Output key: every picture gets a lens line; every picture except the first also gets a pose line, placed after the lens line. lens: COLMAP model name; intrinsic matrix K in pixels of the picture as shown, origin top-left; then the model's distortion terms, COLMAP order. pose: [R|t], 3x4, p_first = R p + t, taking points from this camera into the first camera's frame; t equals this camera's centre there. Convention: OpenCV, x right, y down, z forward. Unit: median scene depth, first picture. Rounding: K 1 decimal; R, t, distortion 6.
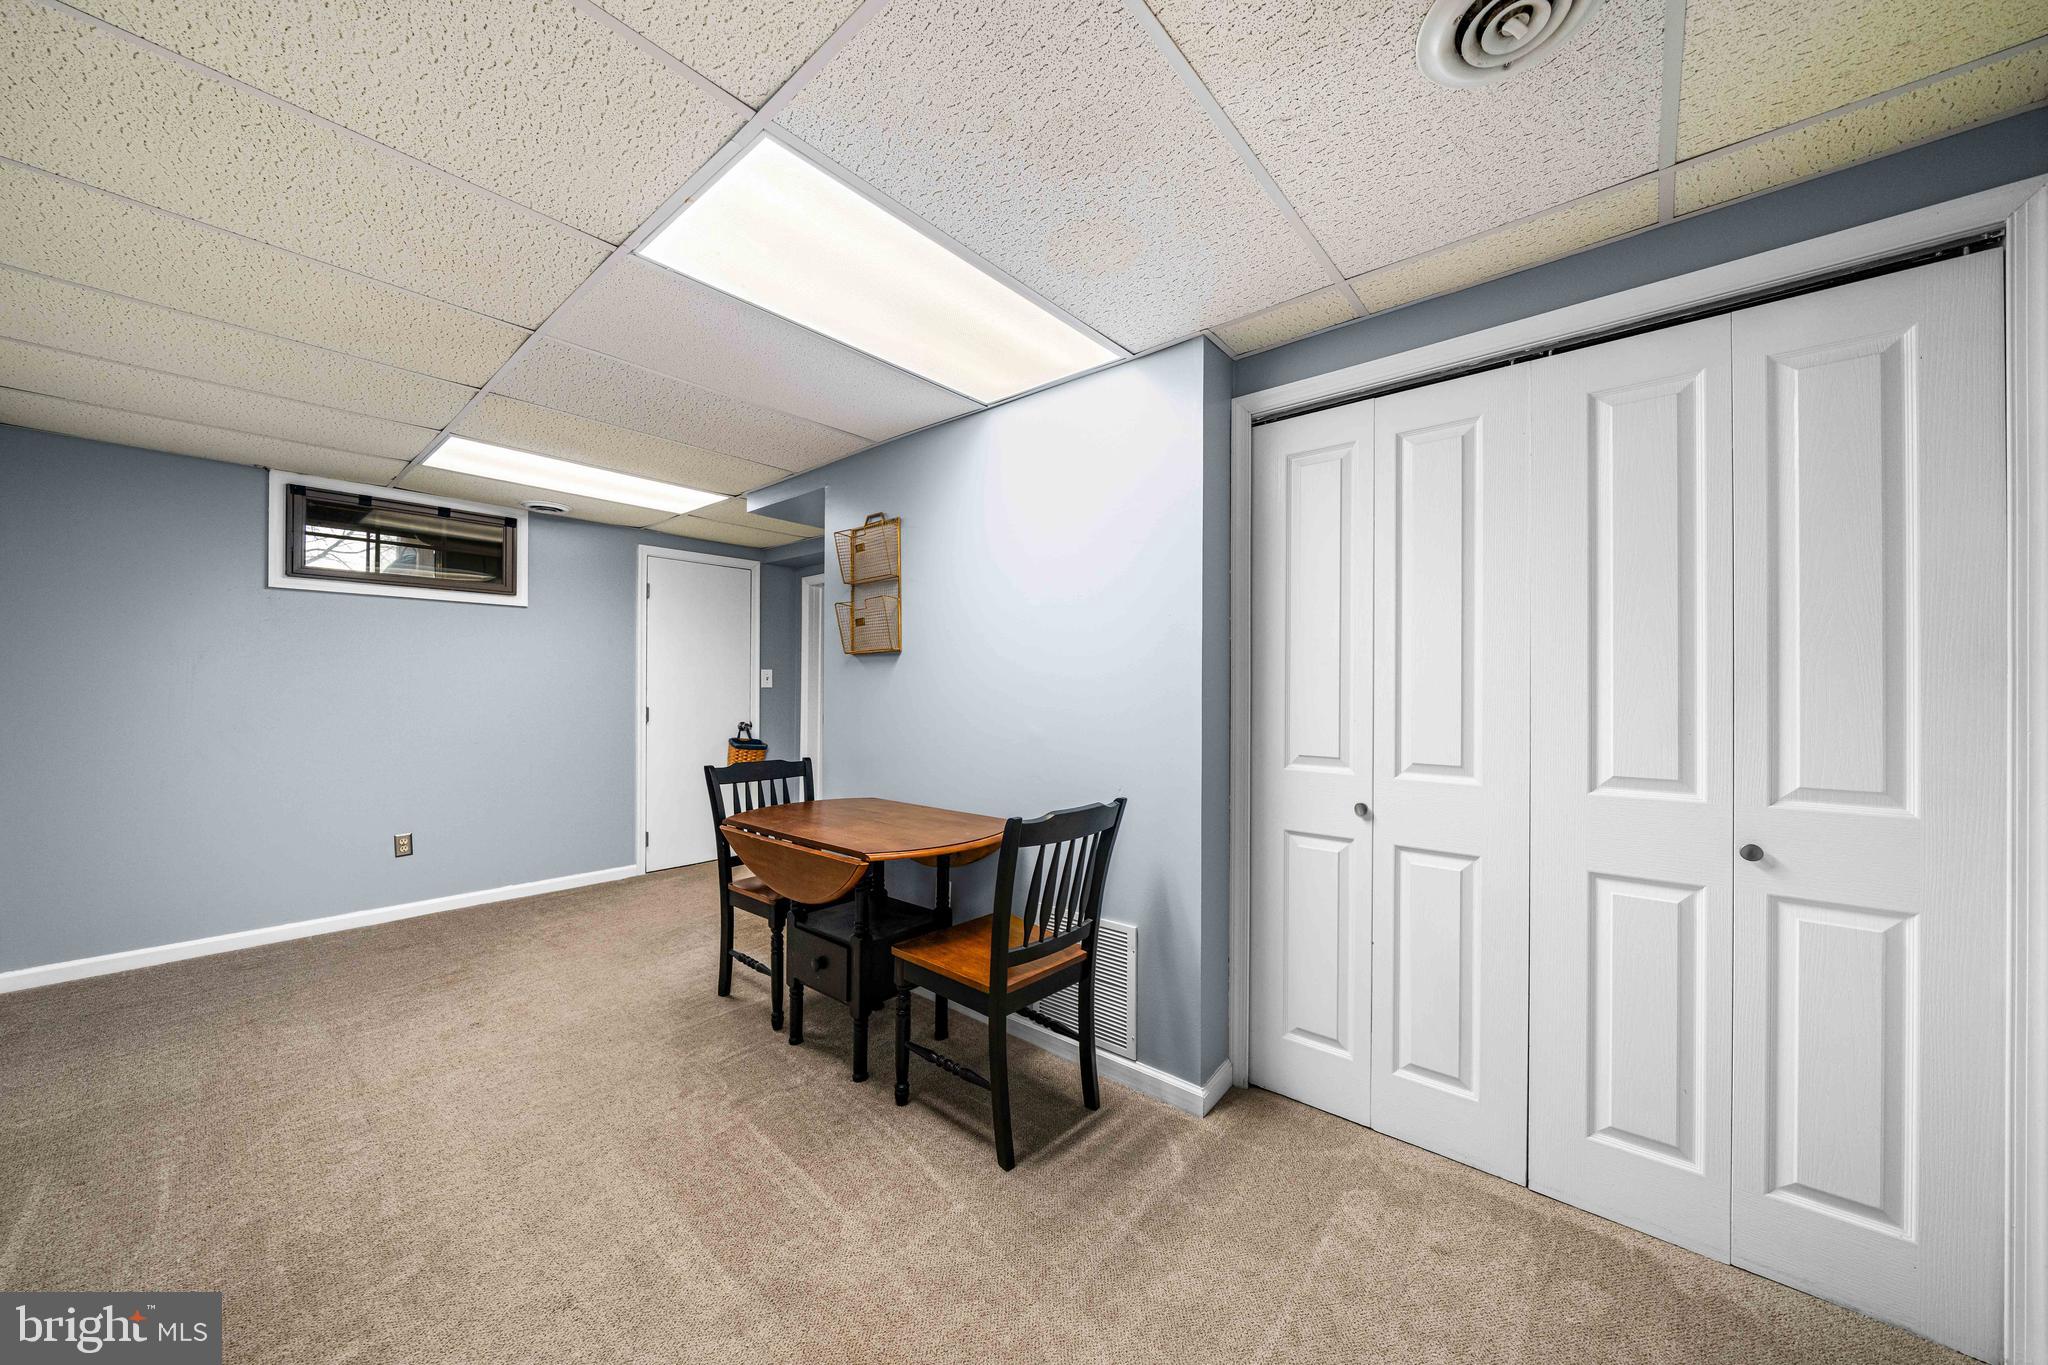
lens RADIAL K [[712.3, 0, 1024.0], [0, 712.3, 682.5], [0, 0, 1]] dist [0.000217, 0.000030]
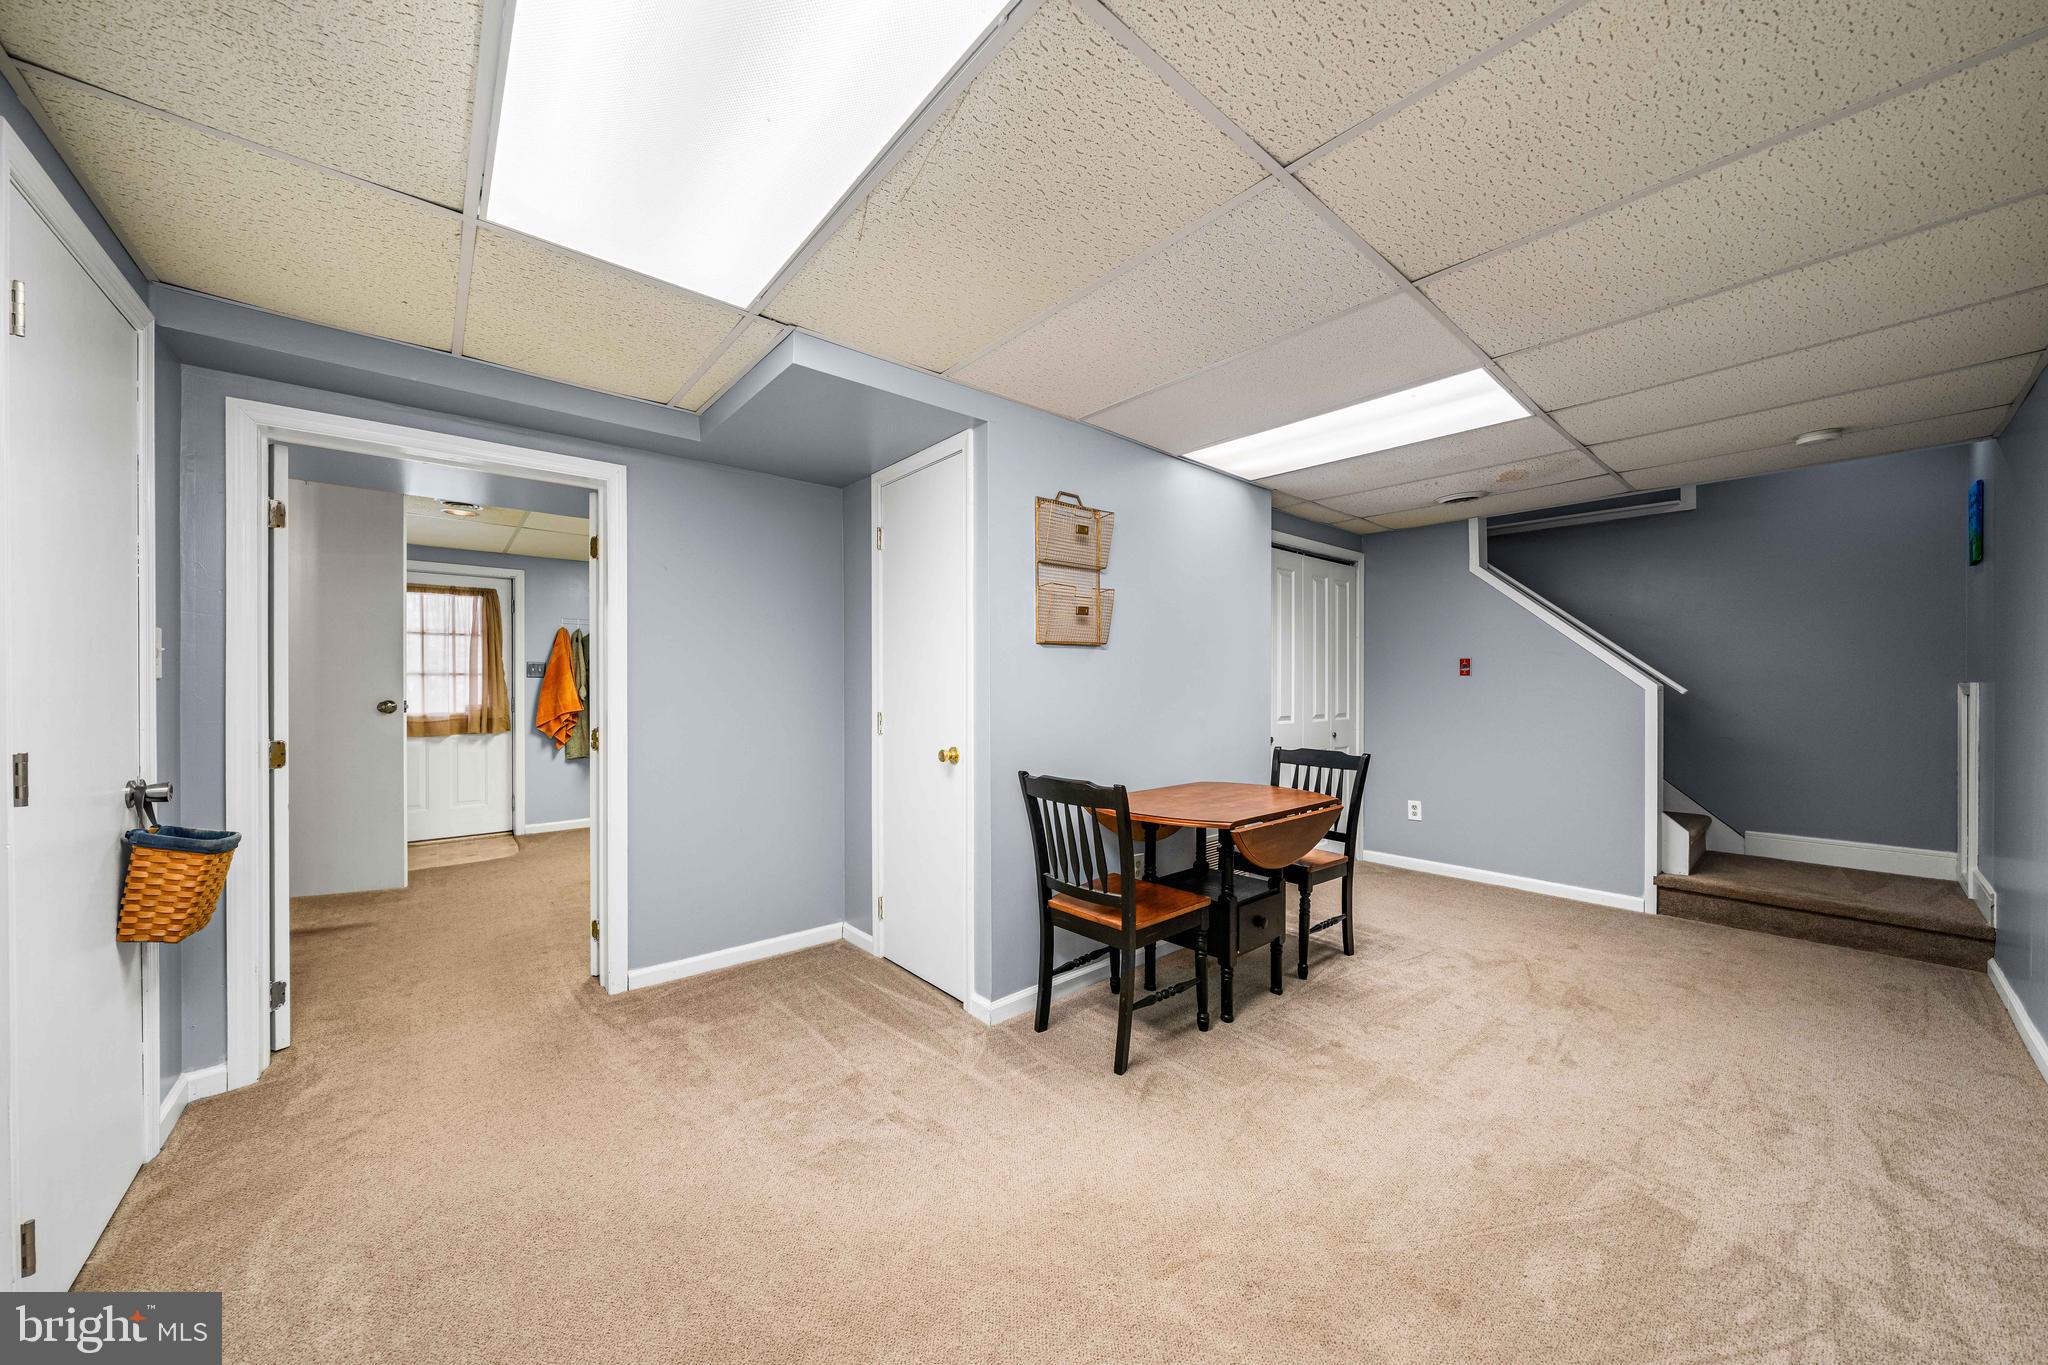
lens RADIAL K [[704.7, 0, 1024.0], [0, 704.7, 682.5], [0, 0, 1]] dist [-0.000703, -0.000028]
pose [[0.144303, -0.005122, 0.989520, -1.430256], [-0.009286, 0.999936, 0.006530, 0.004656], [-0.989490, -0.010131, 0.144246, 1.184362]]
